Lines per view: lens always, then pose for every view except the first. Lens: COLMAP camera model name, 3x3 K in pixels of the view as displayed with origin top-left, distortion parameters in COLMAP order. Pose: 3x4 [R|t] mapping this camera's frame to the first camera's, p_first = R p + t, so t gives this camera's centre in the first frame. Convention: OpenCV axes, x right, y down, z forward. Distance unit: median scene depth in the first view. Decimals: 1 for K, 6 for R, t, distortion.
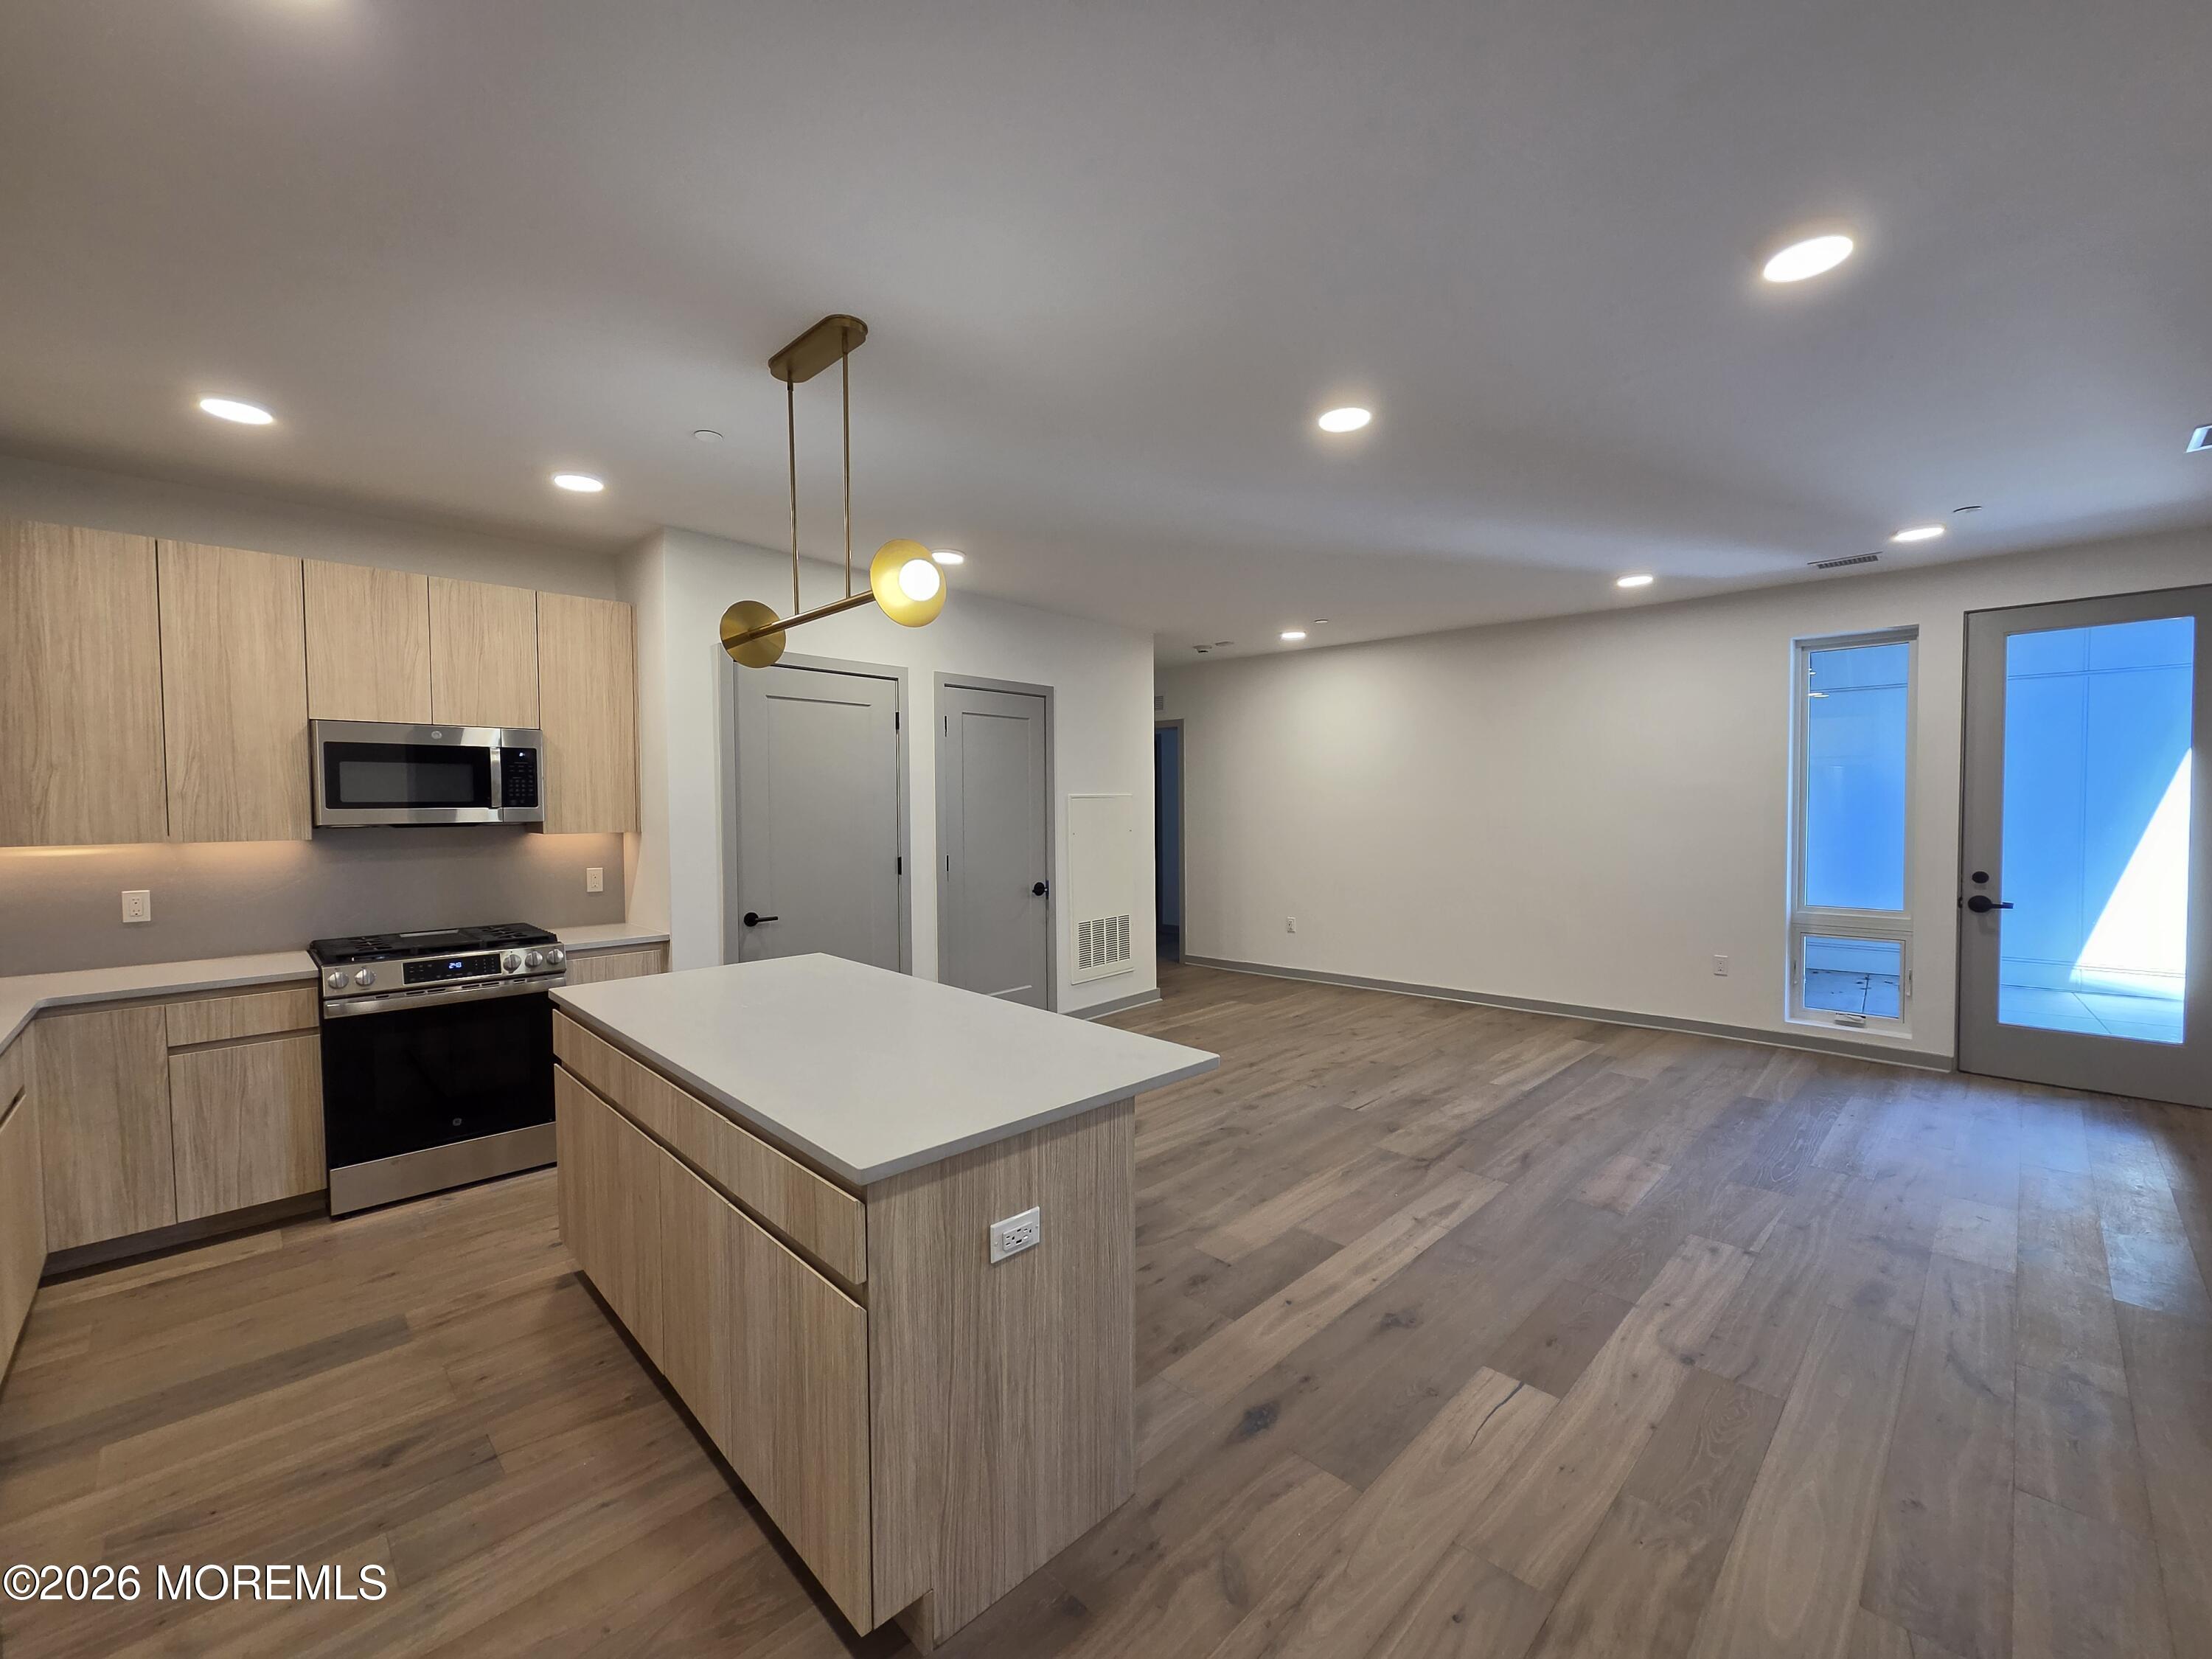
lens RADIAL K [[901.4, 0, 1111.6], [0, 901.4, 832.7], [0, 0, 1]] dist [0.000249, 0.000206]
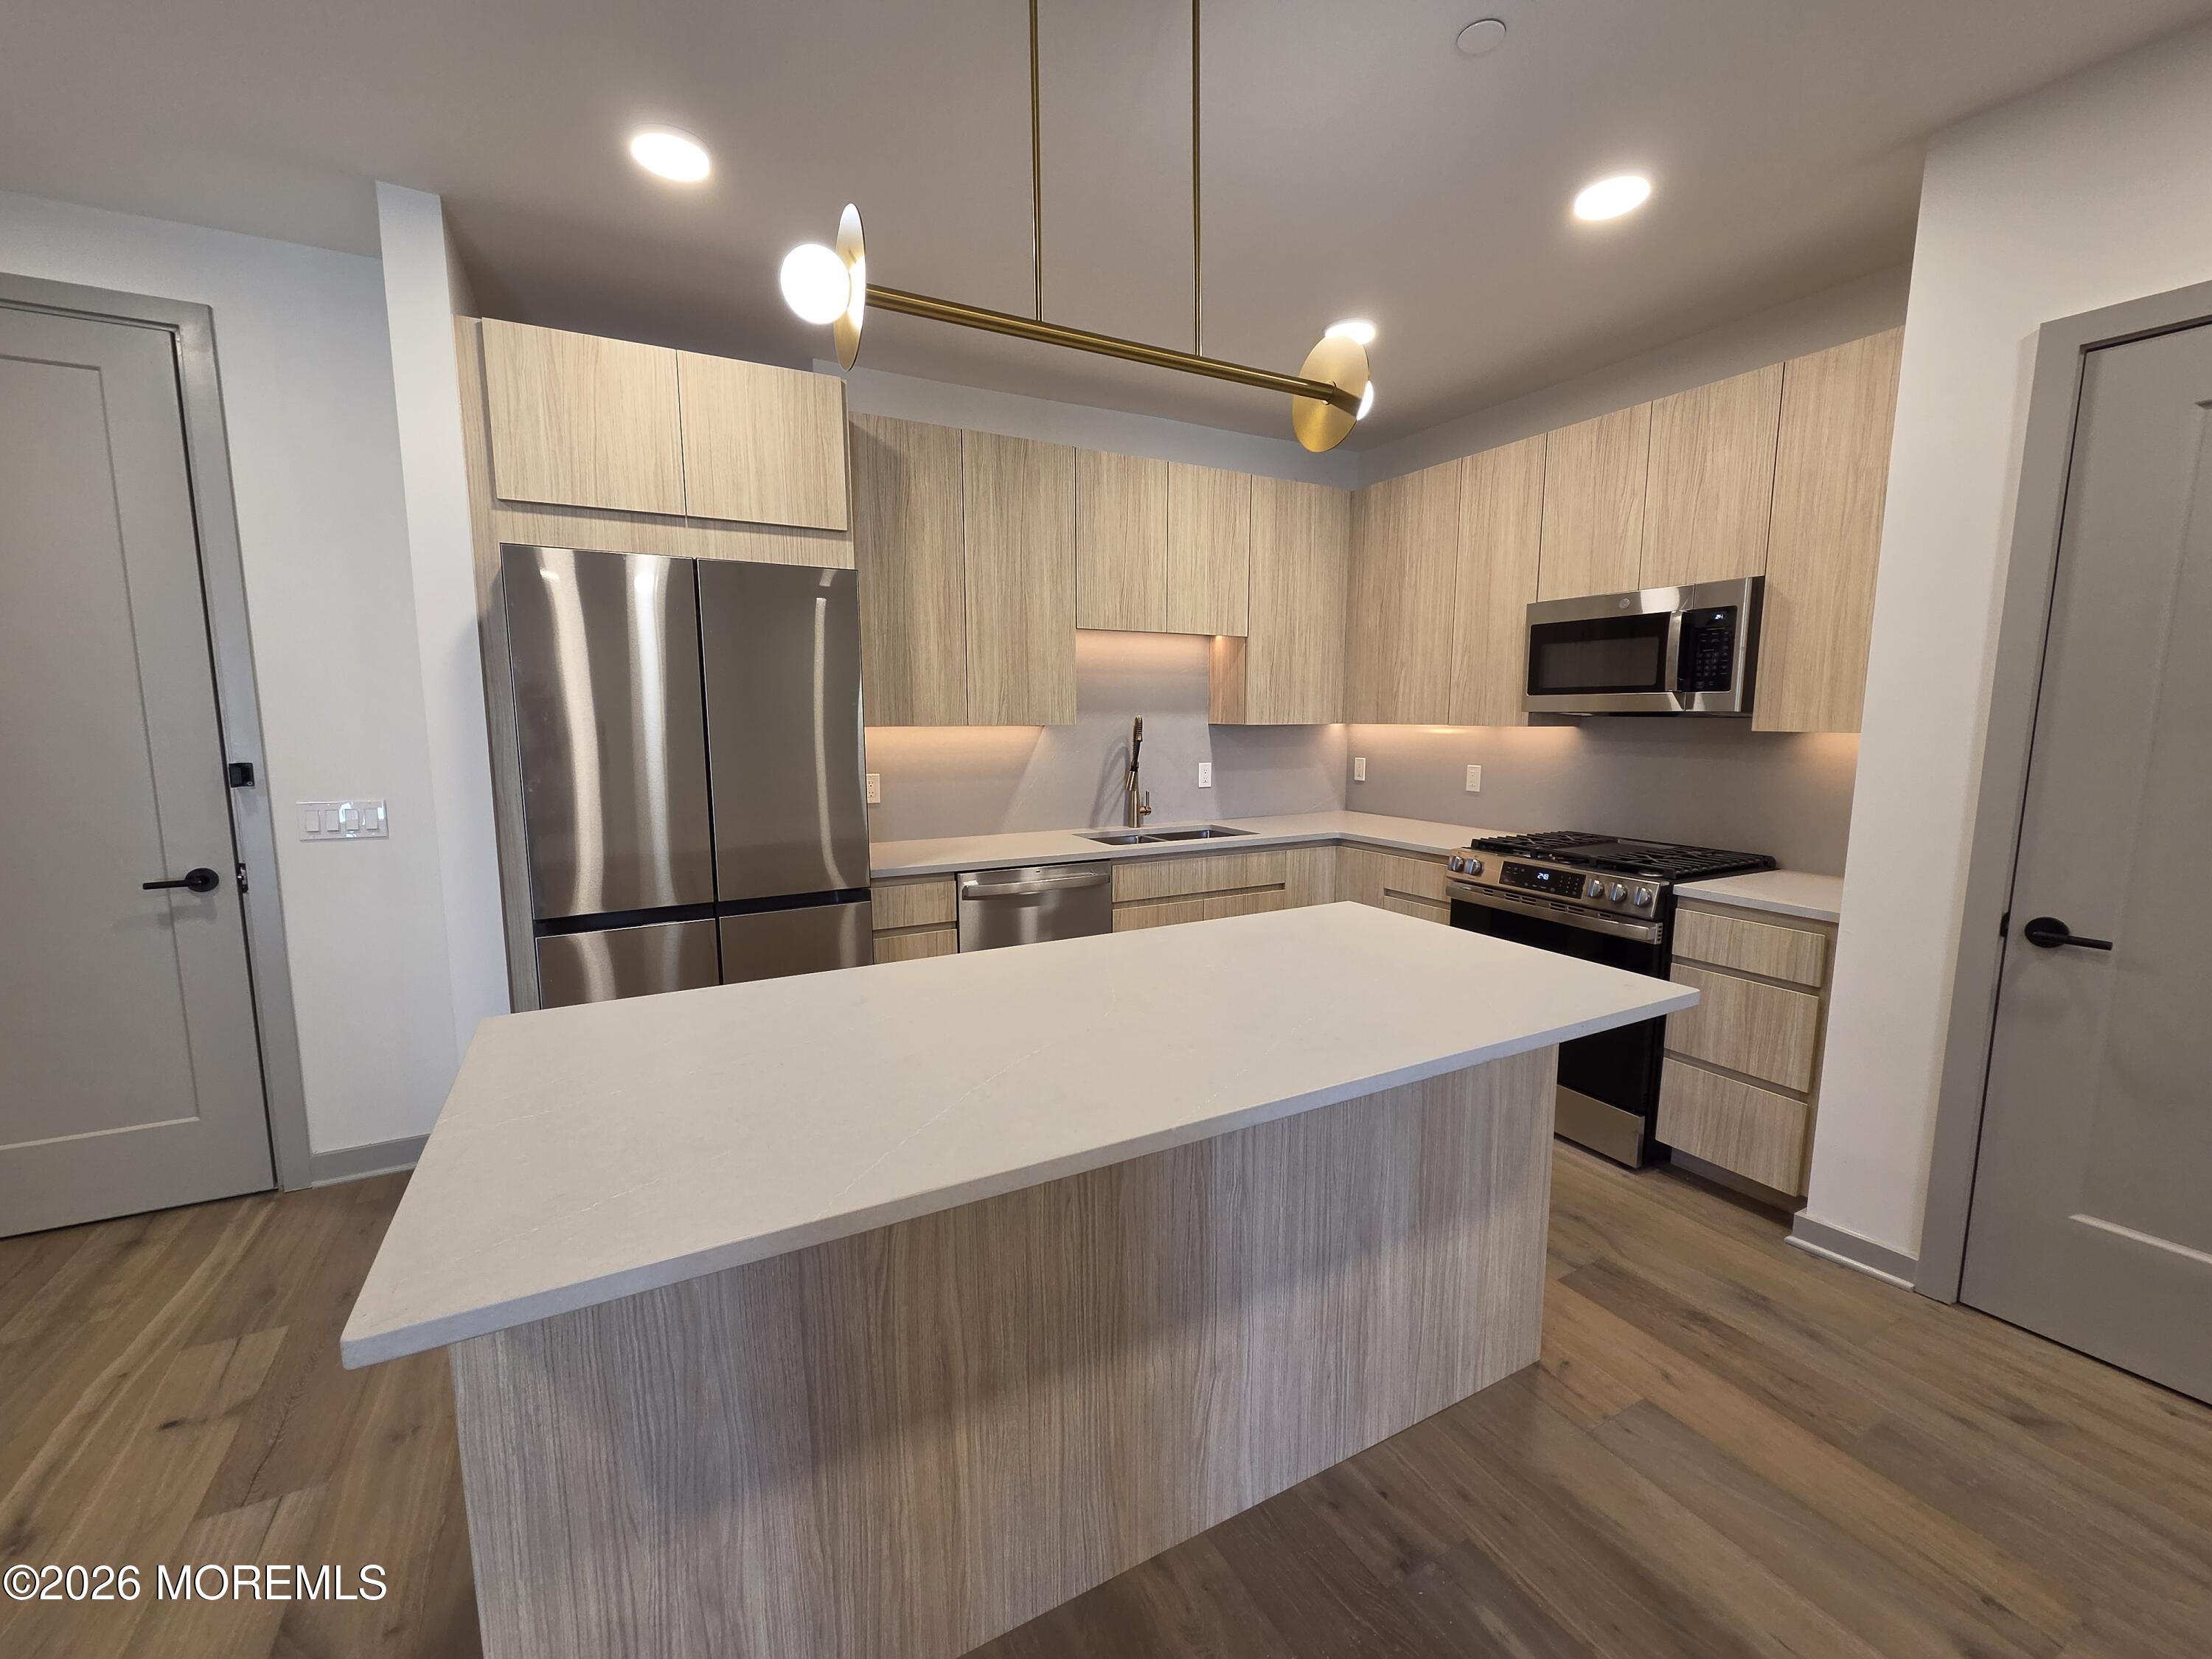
lens RADIAL K [[901.4, 0, 1114.0], [0, 901.4, 827.9], [0, 0, 1]] dist [0.000249, 0.000206]
pose [[-0.276819, 0.130102, -0.952074, 0.192002], [-0.026646, 0.989372, 0.142946, -0.011229], [0.960552, 0.064940, -0.270411, 0.797752]]
